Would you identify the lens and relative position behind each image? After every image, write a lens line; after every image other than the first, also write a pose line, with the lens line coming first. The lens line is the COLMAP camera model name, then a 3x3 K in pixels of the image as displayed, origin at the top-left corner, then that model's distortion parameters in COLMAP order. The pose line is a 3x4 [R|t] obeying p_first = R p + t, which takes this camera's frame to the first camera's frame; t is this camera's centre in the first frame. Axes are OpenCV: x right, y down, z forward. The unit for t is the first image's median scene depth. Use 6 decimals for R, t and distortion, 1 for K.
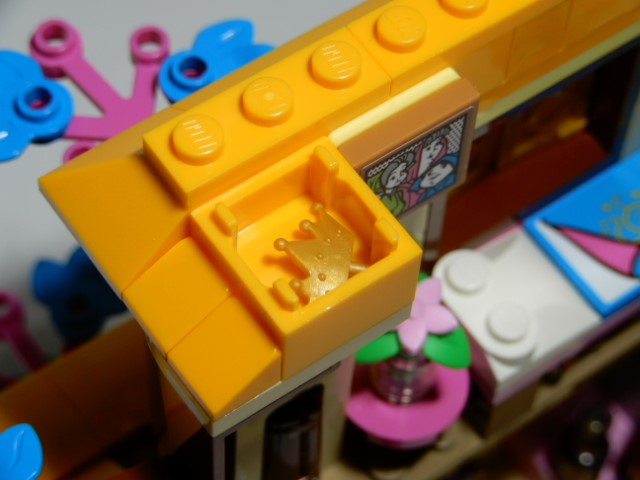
lens RADIAL K [[1975.7, 0, 319.7], [0, 1975.7, 240.1], [0, 0, 1]] dist [-0.486173, 0.000000]
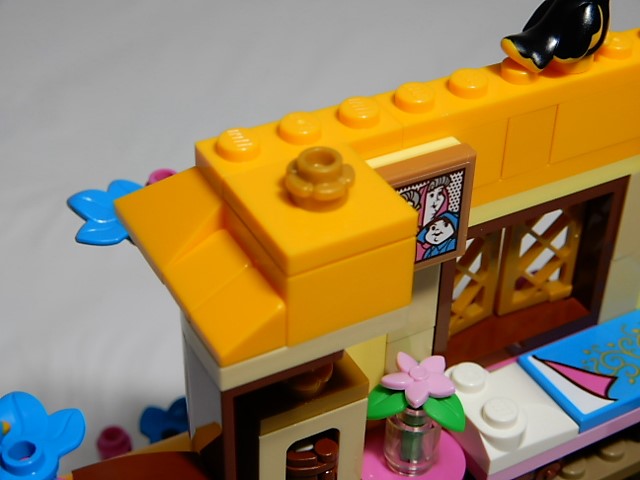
lens RADIAL K [[1175.7, 0, 317.7], [0, 1175.7, 239.7], [0, 0, 1]] dist [-0.126121, 0.000000]
pose [[0.992180, 0.059833, -0.109538, 0.065794], [-0.095927, 0.927026, -0.362521, 0.246941], [0.079854, 0.370194, 0.925516, 0.331322]]
